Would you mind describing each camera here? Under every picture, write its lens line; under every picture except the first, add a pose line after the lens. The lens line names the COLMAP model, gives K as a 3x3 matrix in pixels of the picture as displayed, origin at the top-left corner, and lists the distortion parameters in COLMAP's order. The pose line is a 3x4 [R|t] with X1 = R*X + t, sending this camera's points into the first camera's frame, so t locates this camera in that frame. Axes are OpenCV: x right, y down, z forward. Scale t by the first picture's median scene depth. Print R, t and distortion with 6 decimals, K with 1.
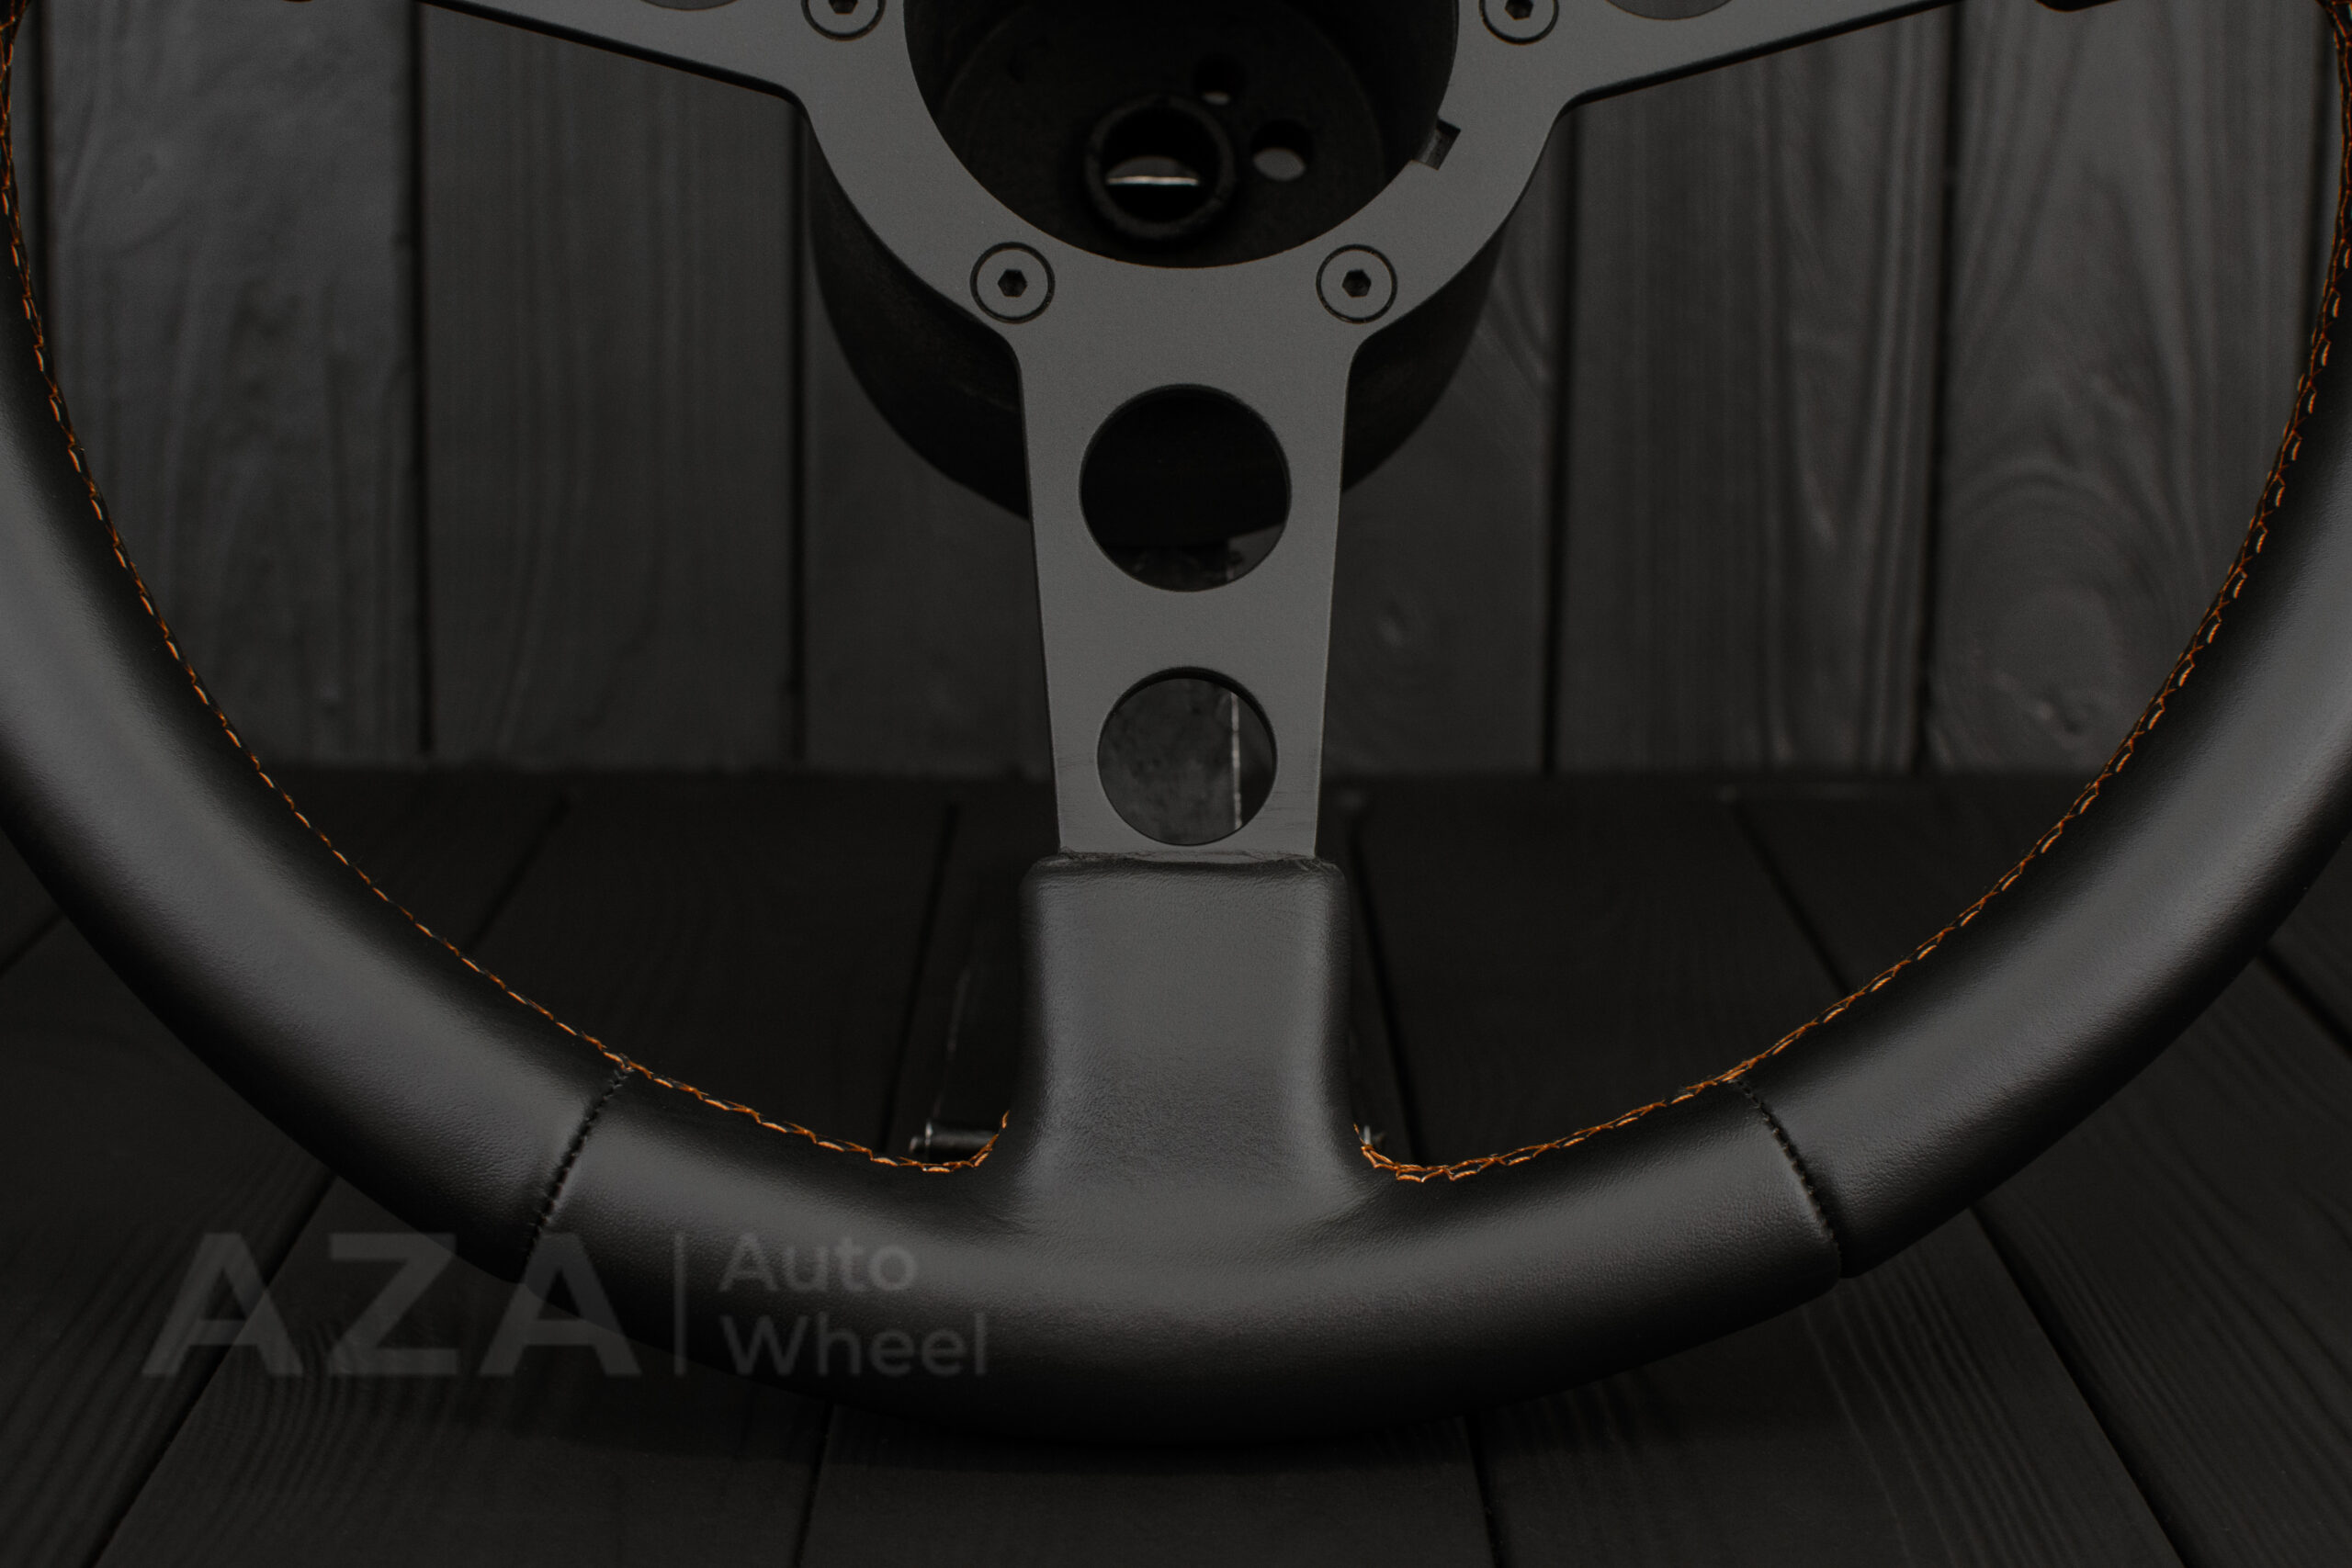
lens RADIAL K [[3418.0, 0, 1176.0], [0, 3418.0, 784.0], [0, 0, 1]] dist [-0.200798, 0.146771]
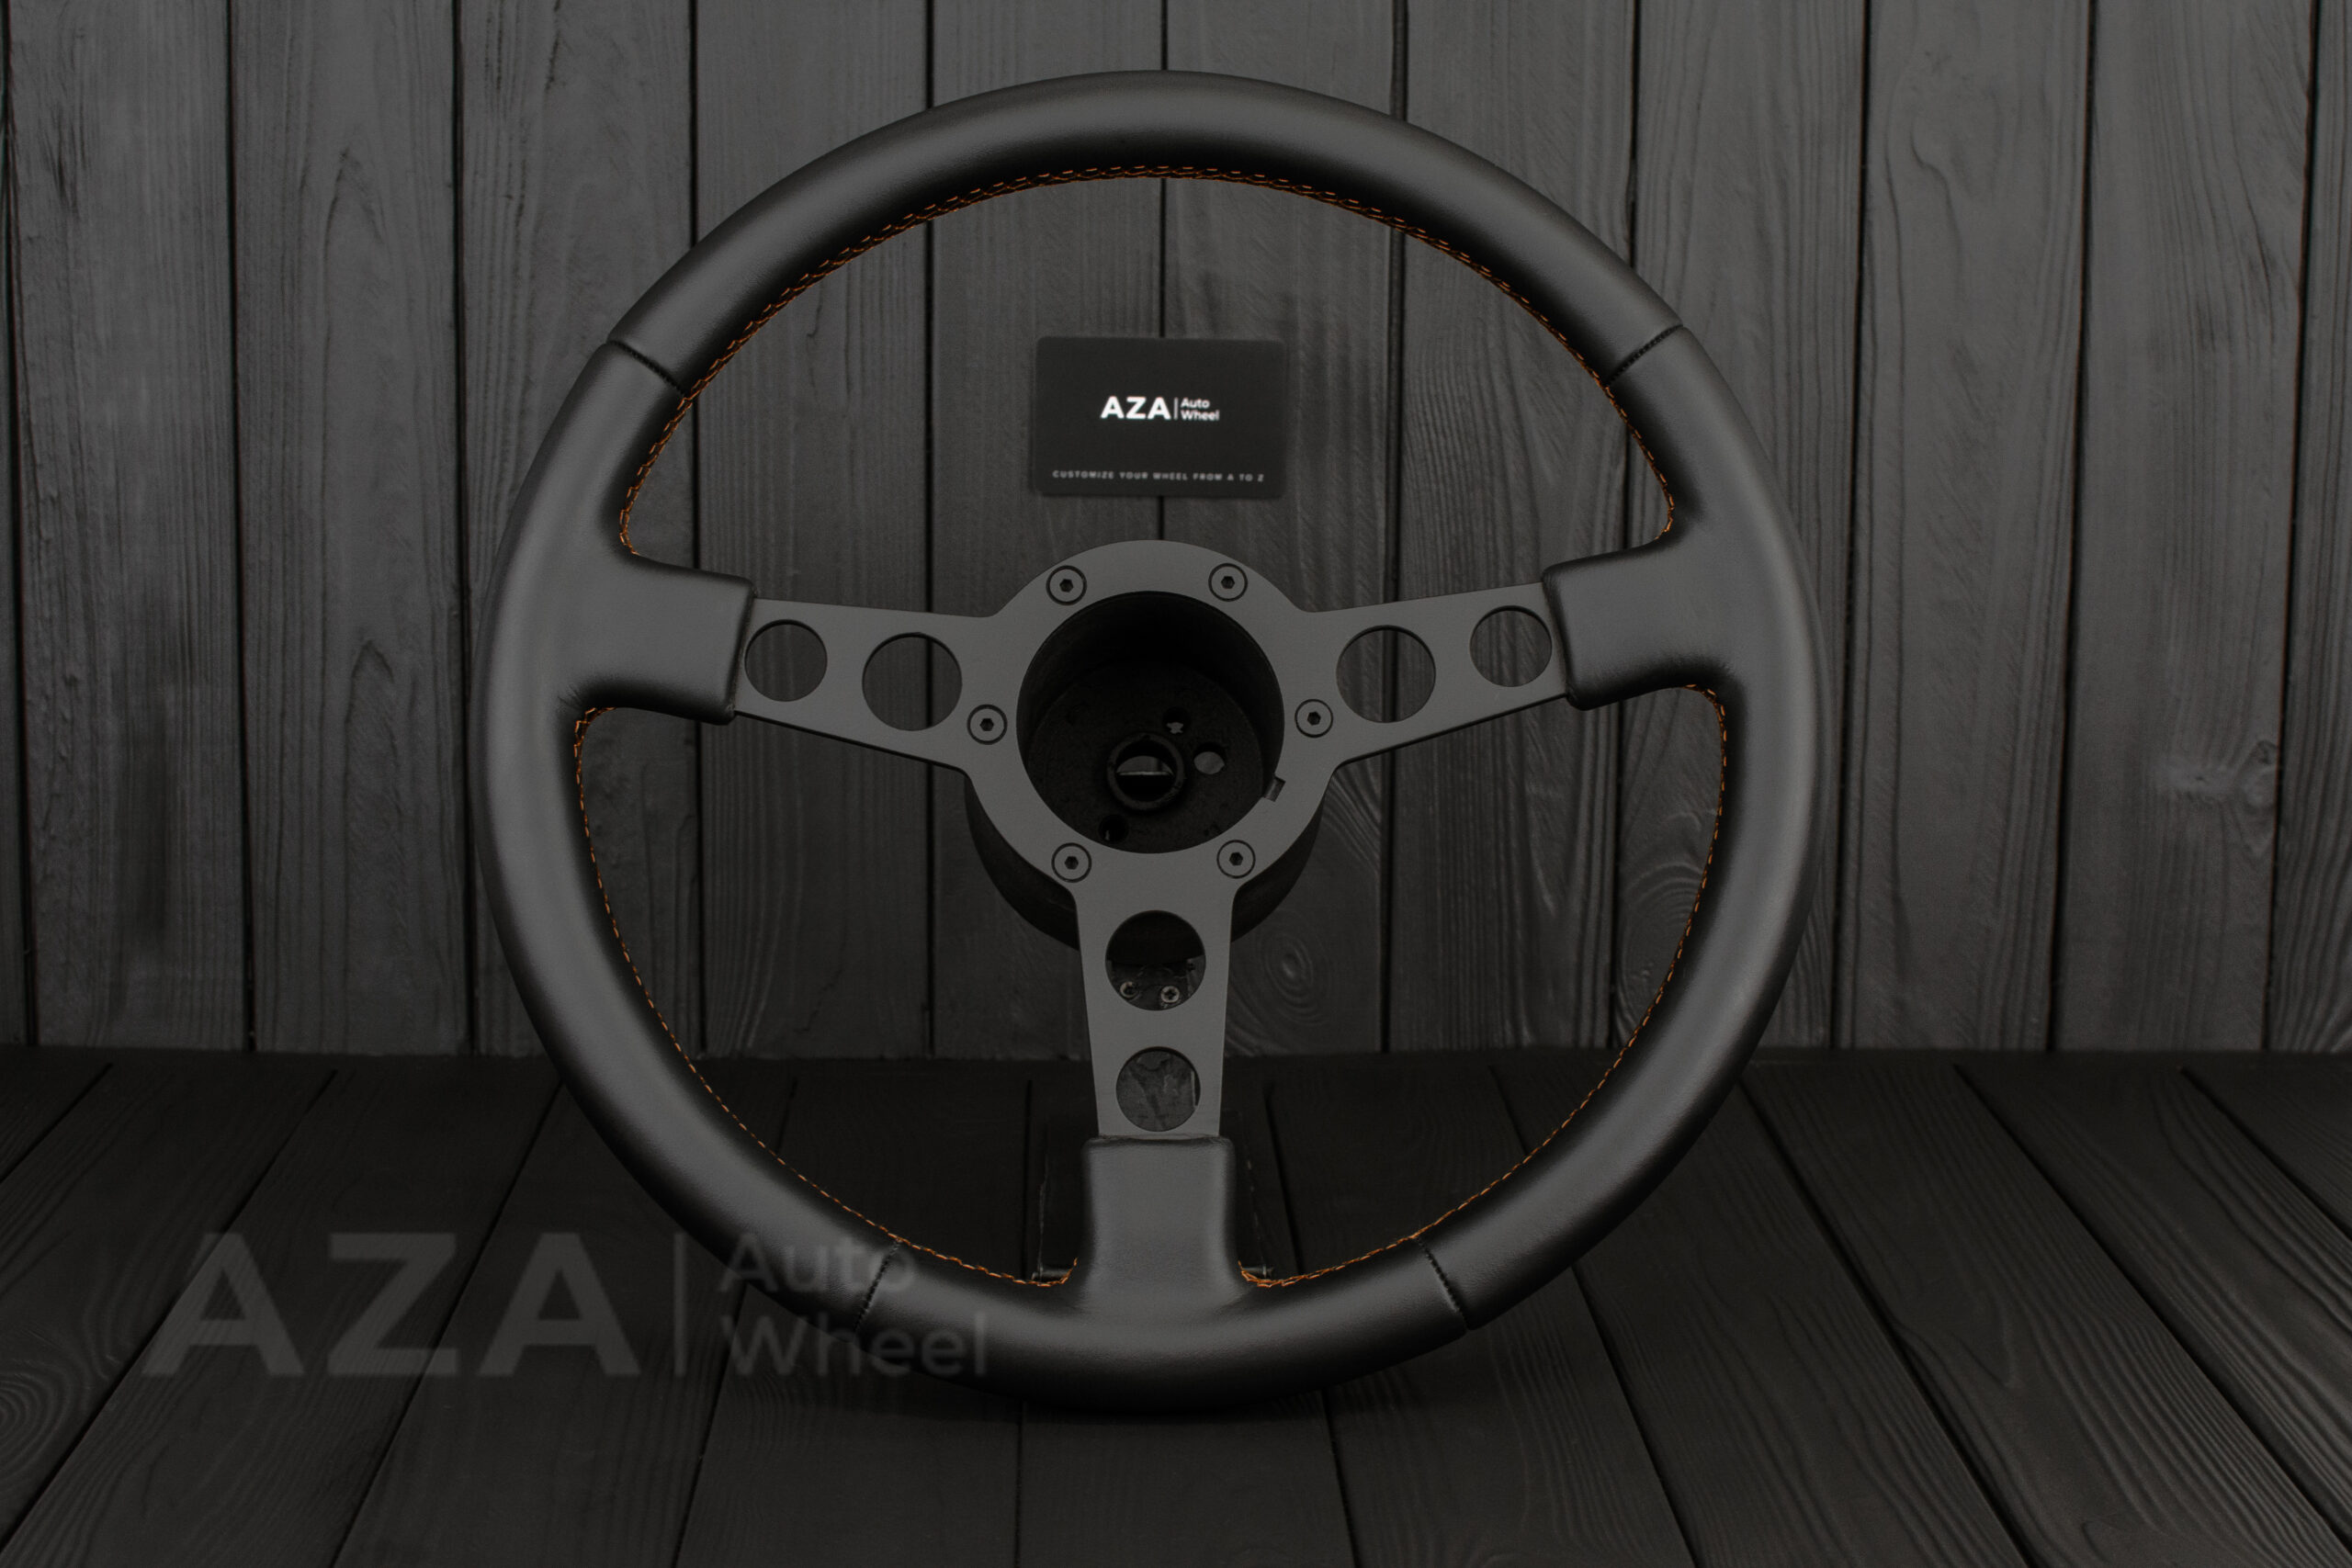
lens RADIAL K [[3418.0, 0, 1176.0], [0, 3418.0, 784.0], [0, 0, 1]] dist [-0.200798, 0.146771]
pose [[0.999892, -0.014661, -0.000660, 0.018296], [0.014611, 0.998688, -0.049079, -0.091127], [0.001378, 0.049064, 0.998795, -1.103578]]
